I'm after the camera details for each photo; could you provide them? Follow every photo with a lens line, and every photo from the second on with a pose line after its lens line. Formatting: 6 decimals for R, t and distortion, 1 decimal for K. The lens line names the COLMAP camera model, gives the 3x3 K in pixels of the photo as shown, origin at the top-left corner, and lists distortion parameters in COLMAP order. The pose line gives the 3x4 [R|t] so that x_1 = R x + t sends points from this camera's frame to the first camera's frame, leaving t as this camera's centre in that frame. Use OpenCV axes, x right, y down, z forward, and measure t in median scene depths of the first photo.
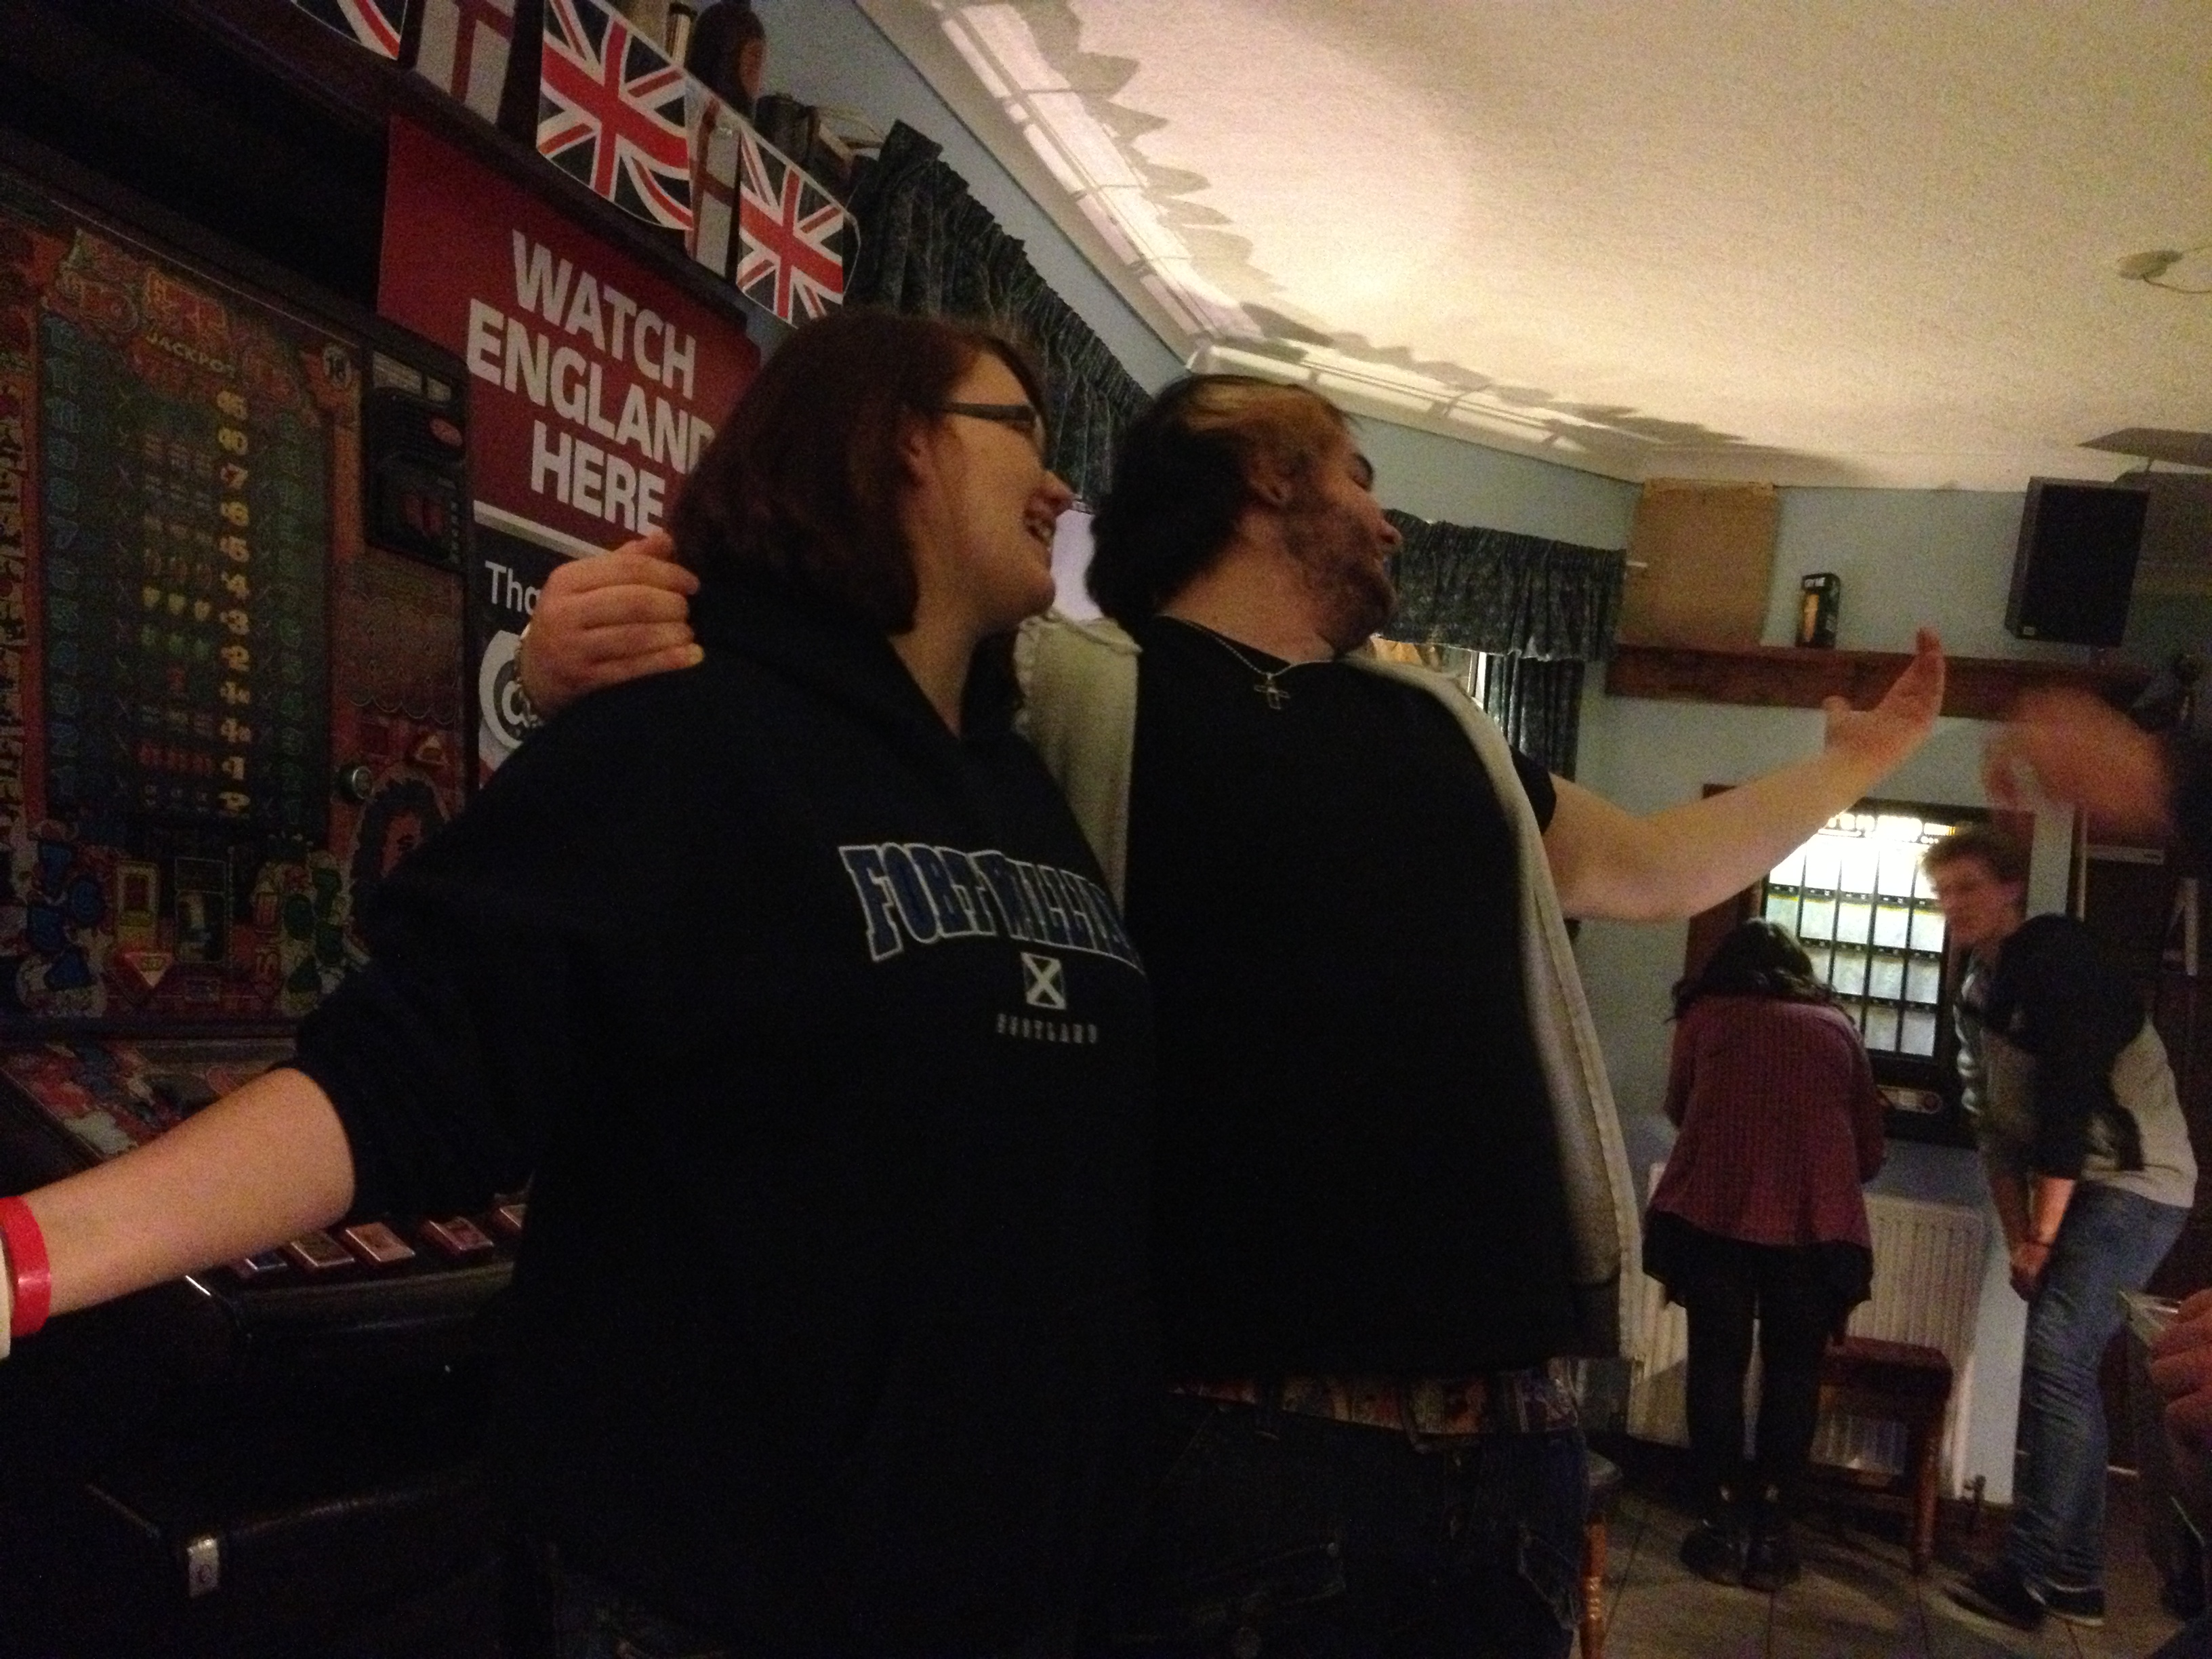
lens RADIAL K [[2251.4, 0, 1116.0], [0, 2251.4, 825.0], [0, 0, 1]] dist [0.248218, -0.513057]
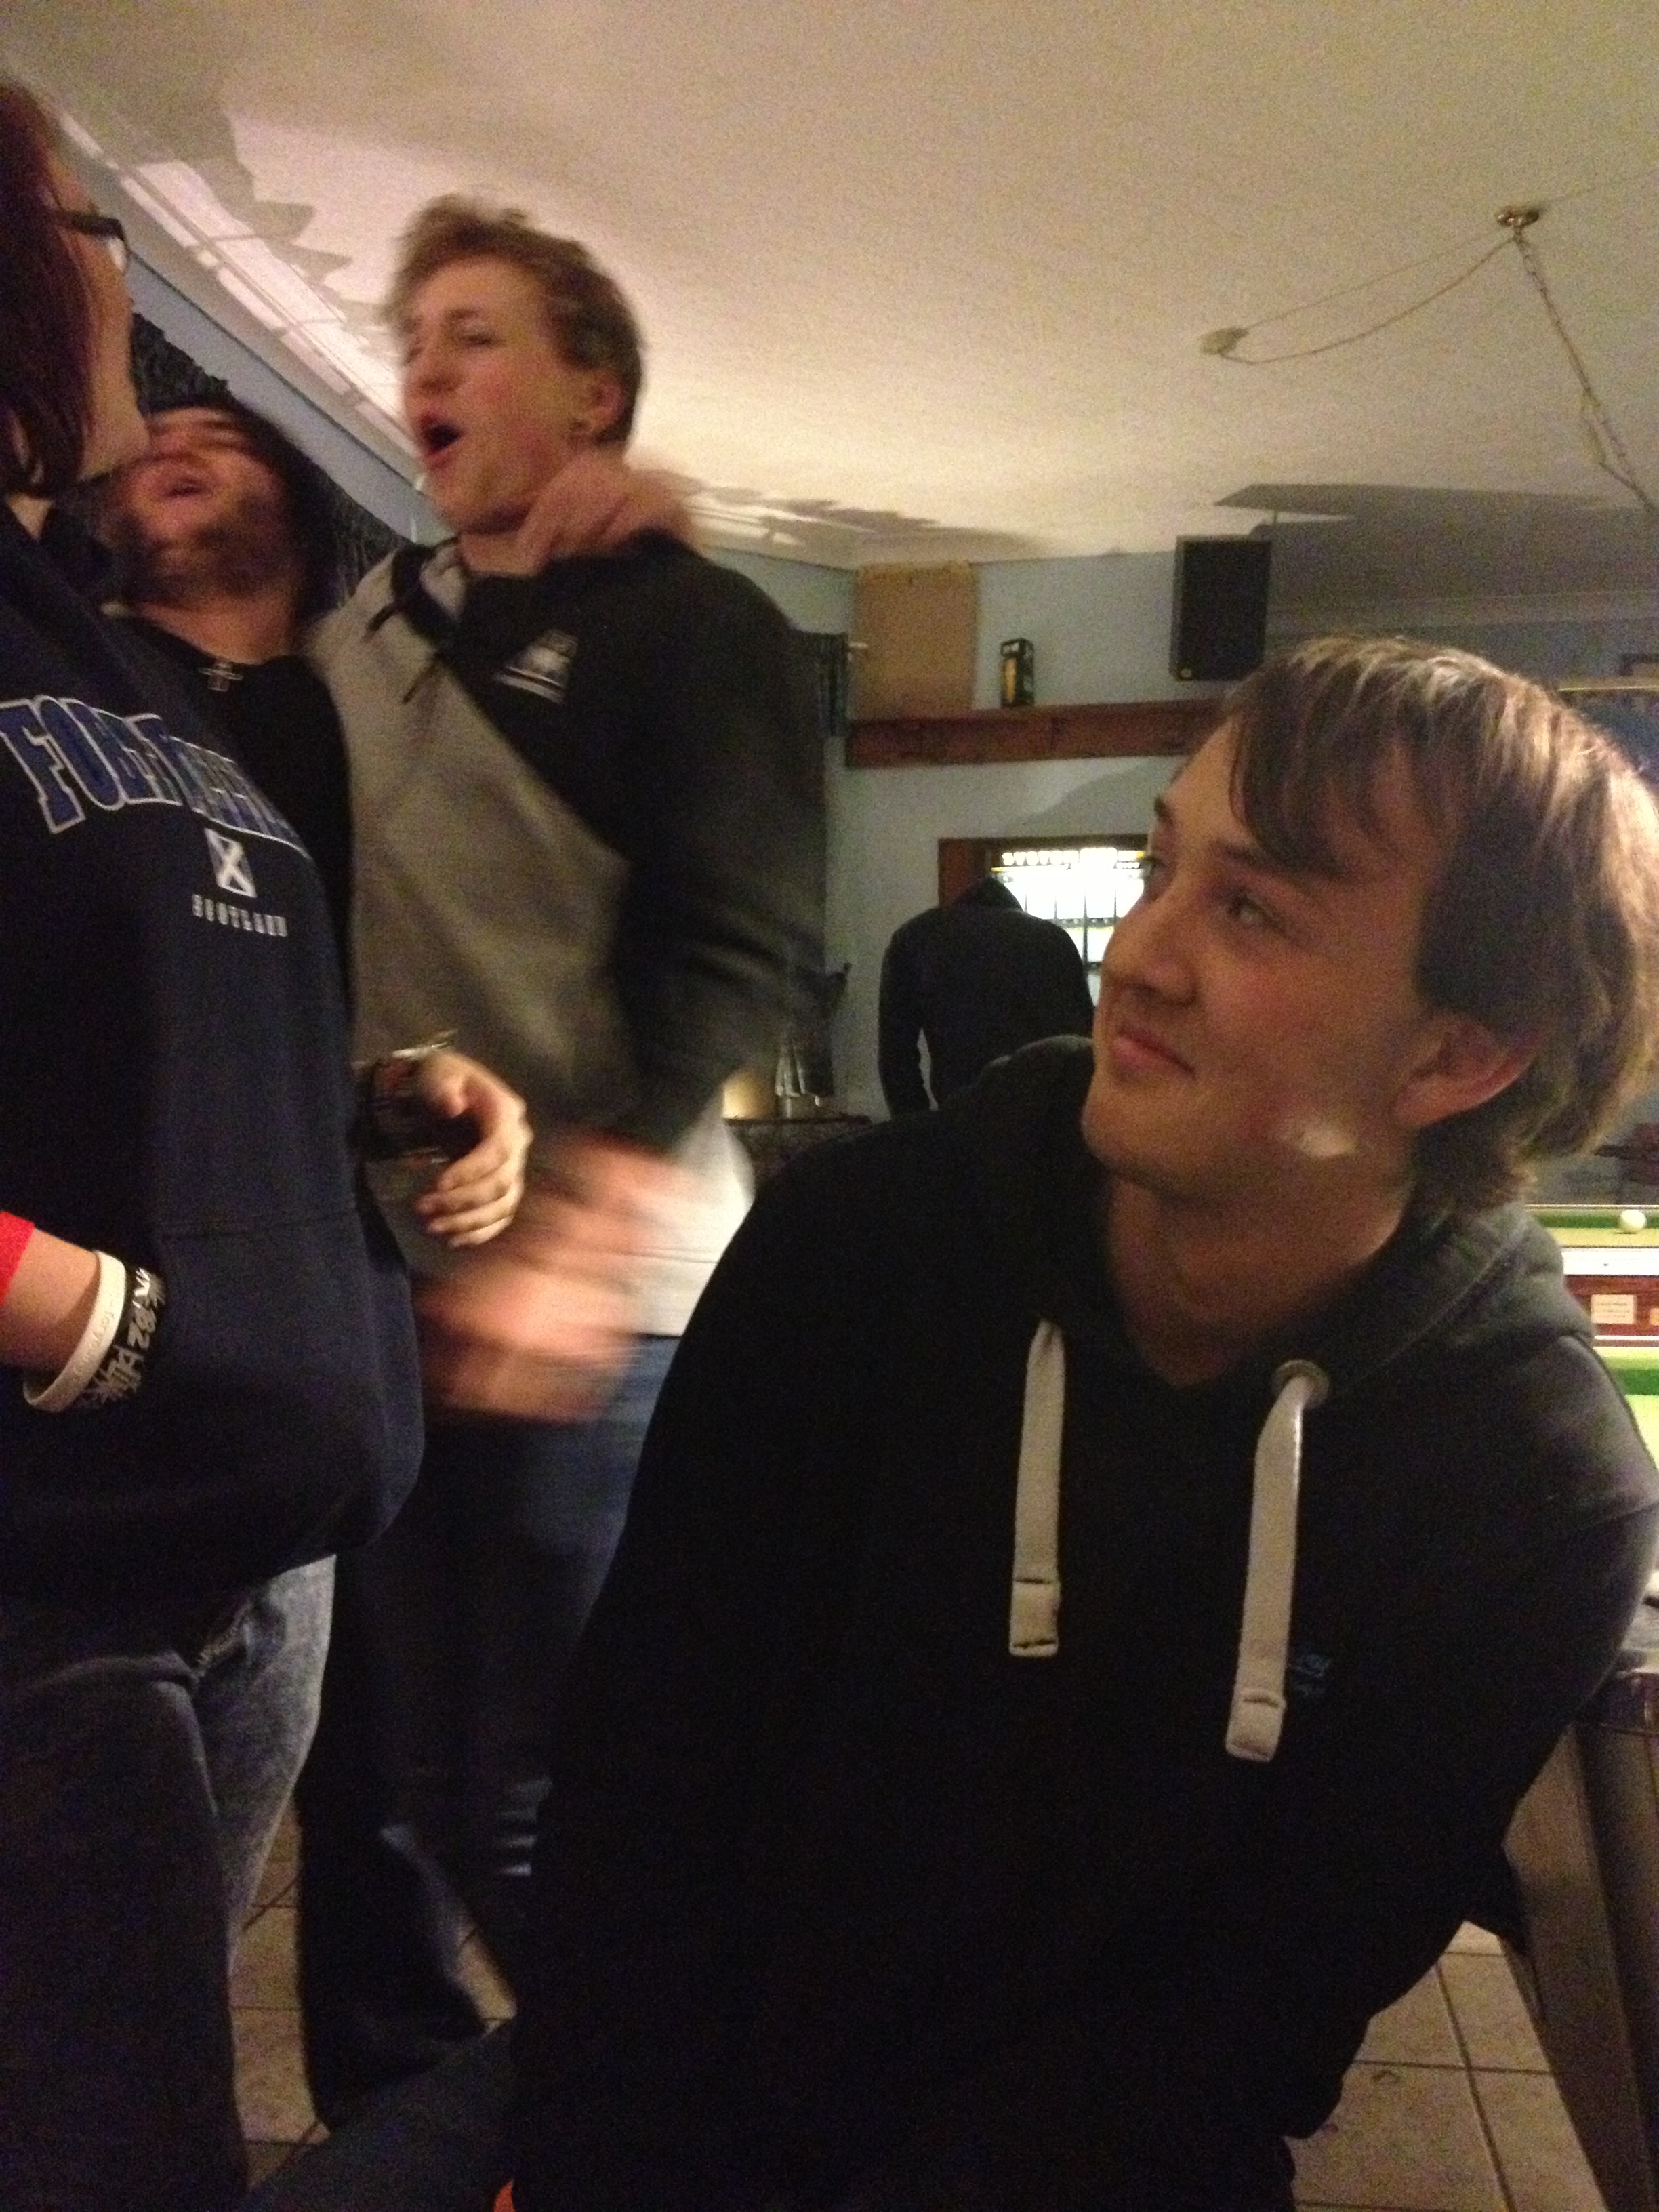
lens RADIAL K [[2295.4, 0, 842.6], [0, 2295.4, 1109.7], [0, 0, 1]] dist [0.195476, -0.249536]
pose [[0.980237, -0.120760, 0.156693, 0.030439], [0.110415, 0.991190, 0.073154, 0.042639], [-0.164146, -0.054407, 0.984934, -0.185052]]
